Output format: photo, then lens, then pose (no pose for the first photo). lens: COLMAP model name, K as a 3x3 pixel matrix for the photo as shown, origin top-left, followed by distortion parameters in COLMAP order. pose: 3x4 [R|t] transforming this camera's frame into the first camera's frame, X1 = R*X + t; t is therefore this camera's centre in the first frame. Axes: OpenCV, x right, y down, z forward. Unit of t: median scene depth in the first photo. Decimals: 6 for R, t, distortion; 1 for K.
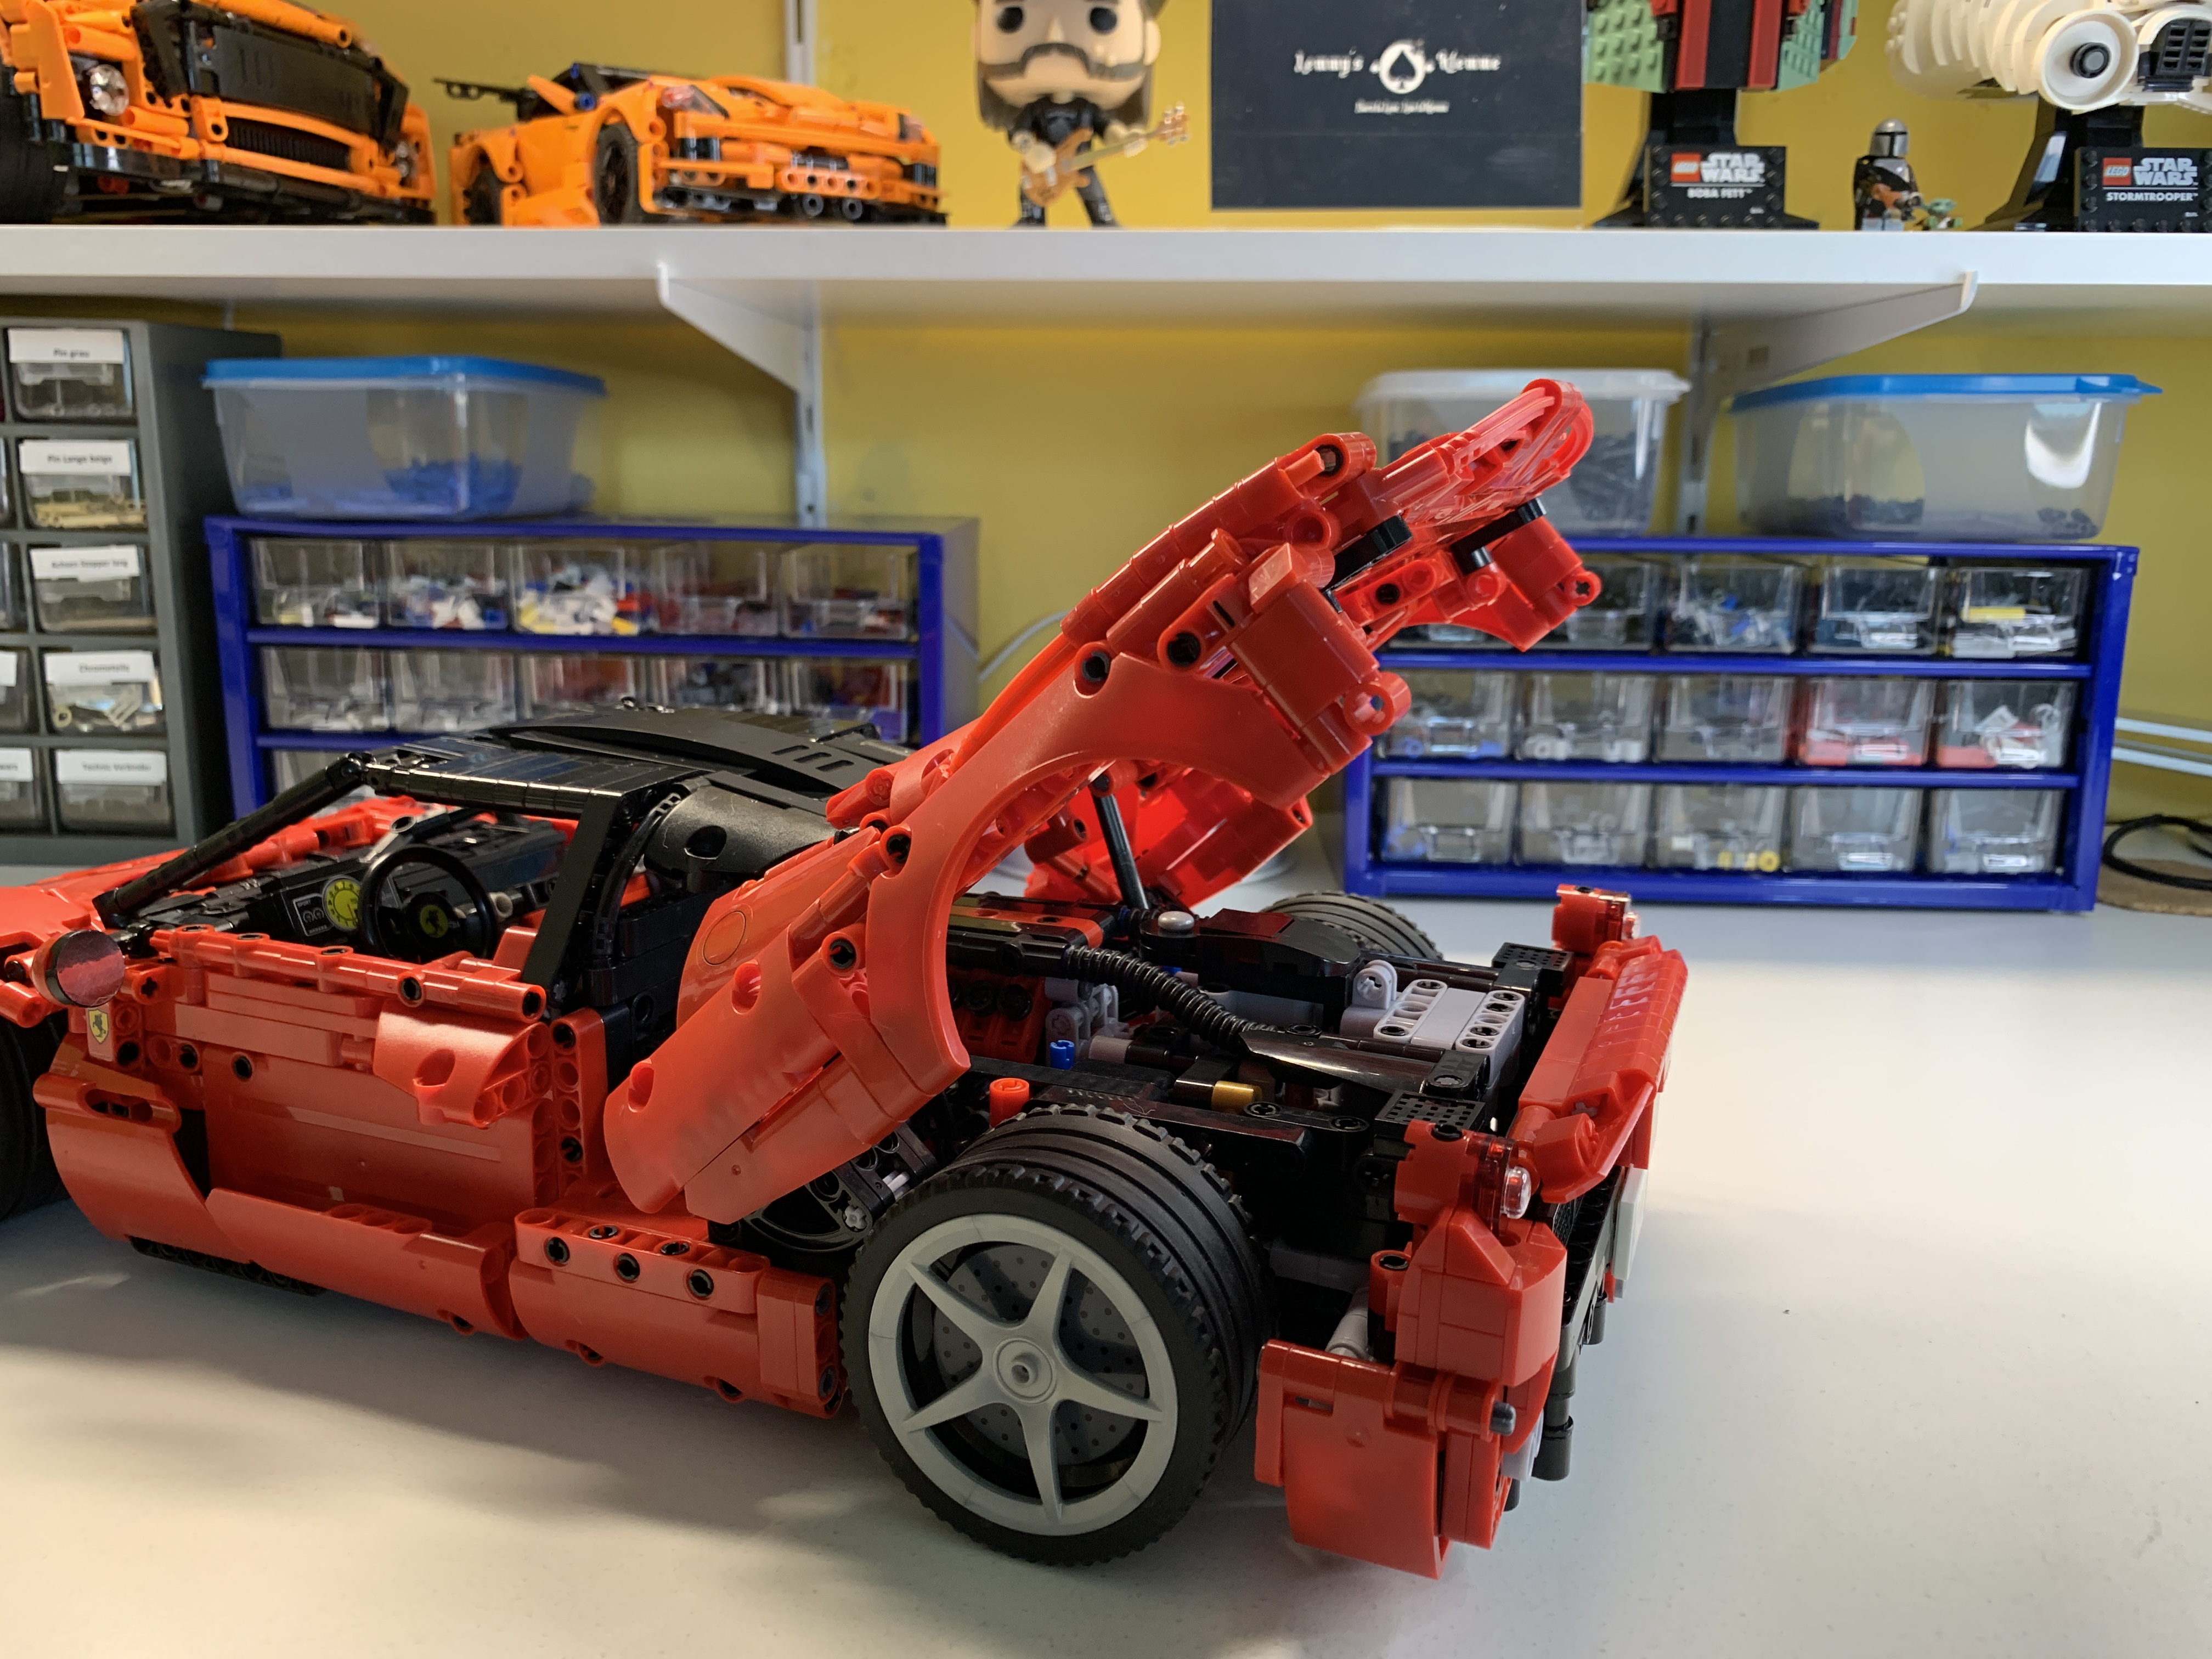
lens RADIAL K [[1743.1, 0, 1122.3], [0, 1743.1, 827.8], [0, 0, 1]] dist [0.002278, -0.002127]
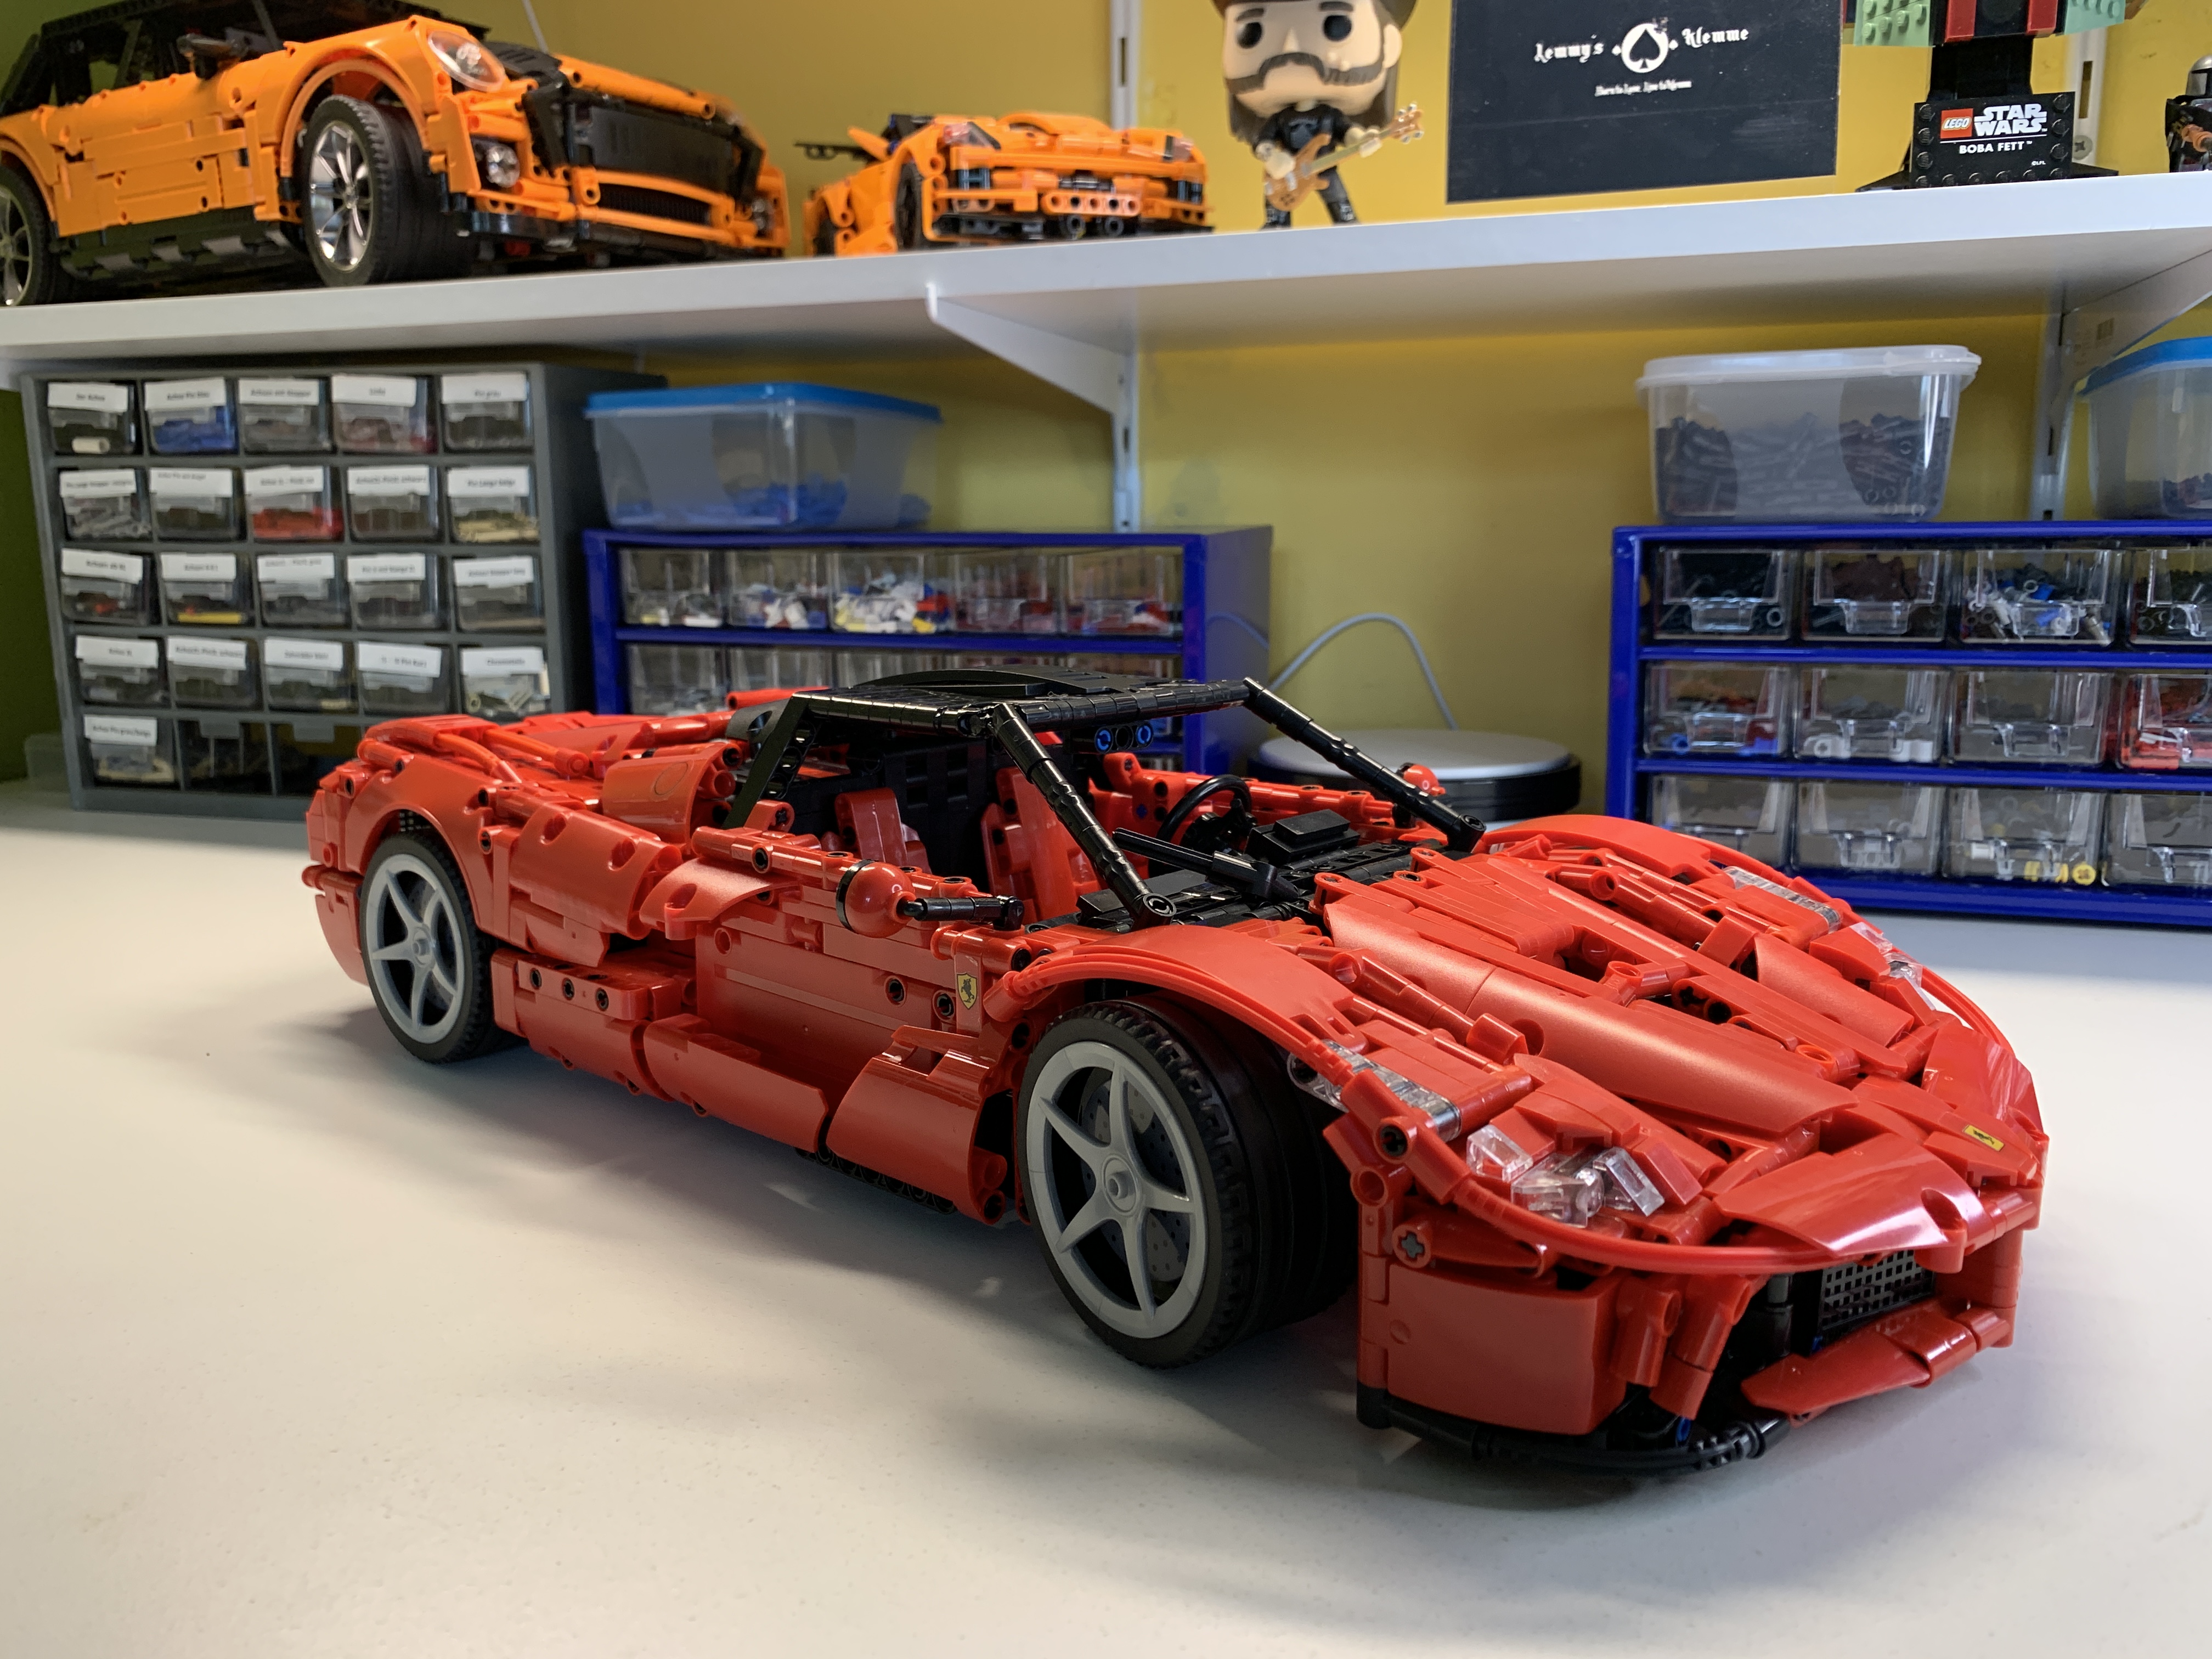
lens RADIAL K [[1743.1, 0, 1122.3], [0, 1743.1, 827.8], [0, 0, 1]] dist [0.002278, -0.002127]
pose [[0.965318, 0.025300, -0.259850, 0.127592], [-0.033199, 0.999109, -0.026057, 0.038115], [0.258959, 0.033780, 0.965297, -0.016196]]
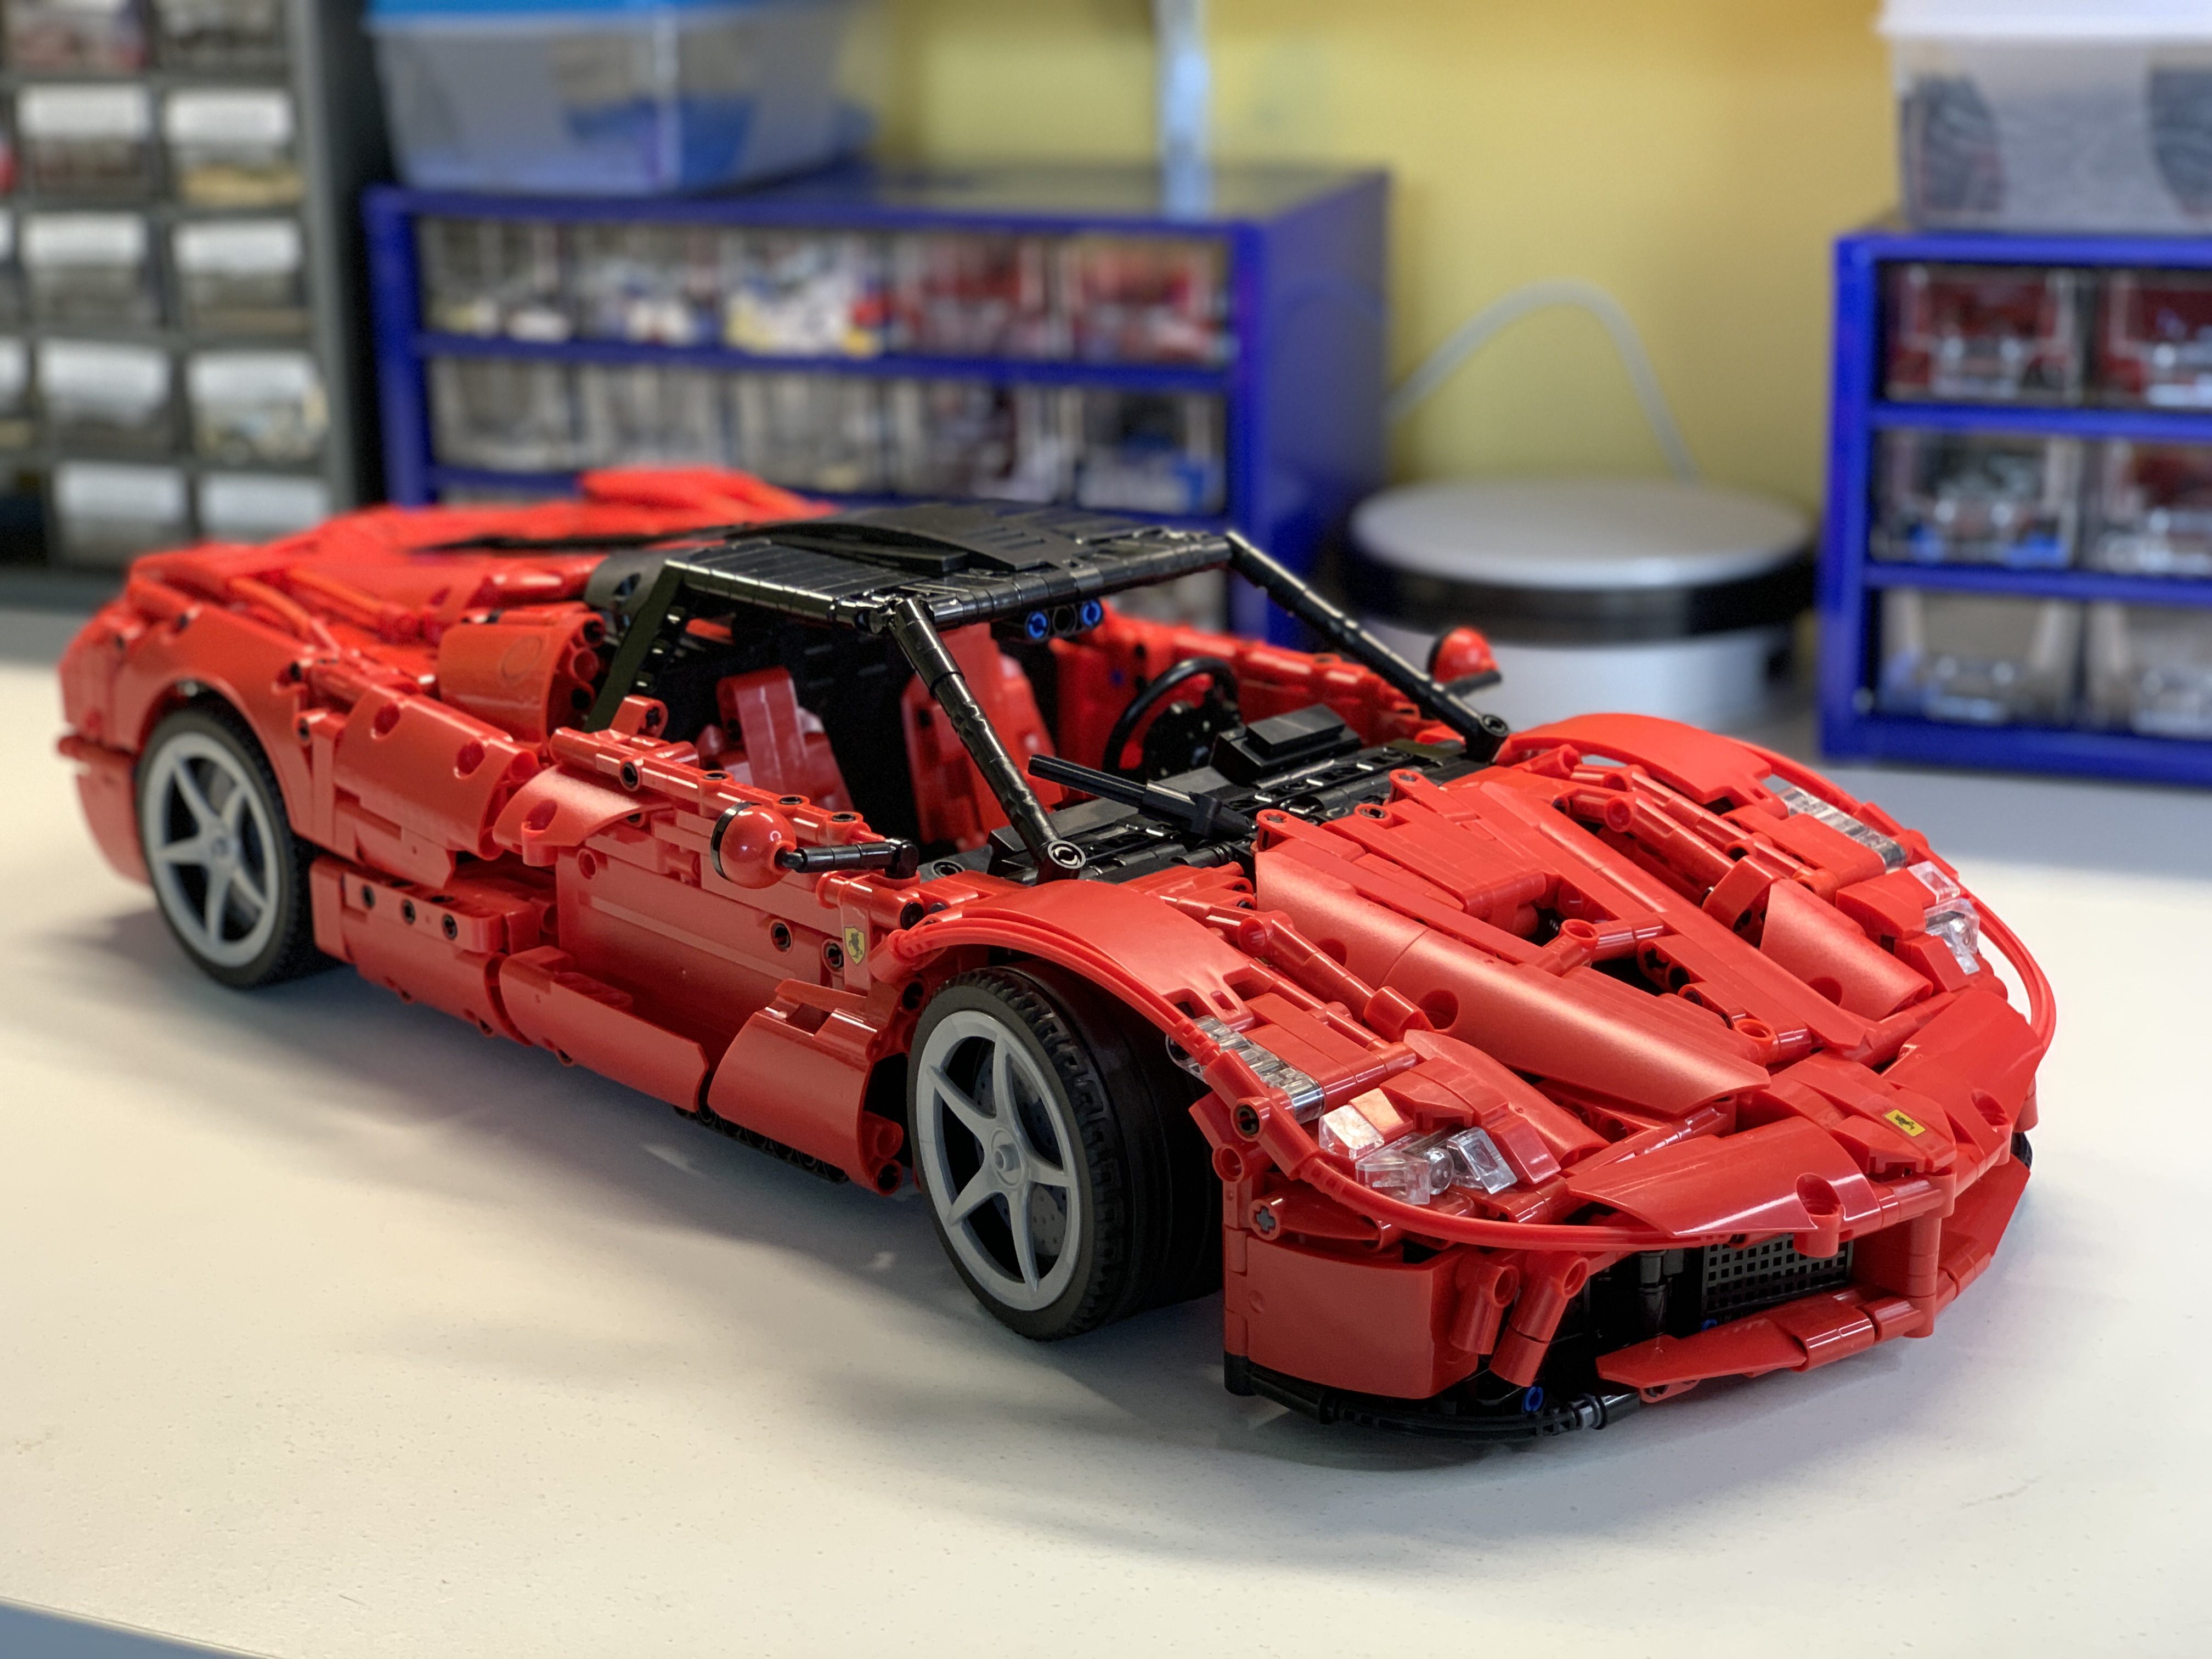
lens RADIAL K [[3433.2, 0, 1106.0], [0, 3433.2, 829.5], [0, 0, 1]] dist [-0.010540, 0.069560]
pose [[0.945973, 0.065851, -0.317489, 0.312896], [-0.039354, 0.995239, 0.089168, -0.044161], [0.321850, -0.071856, 0.944060, -0.393742]]
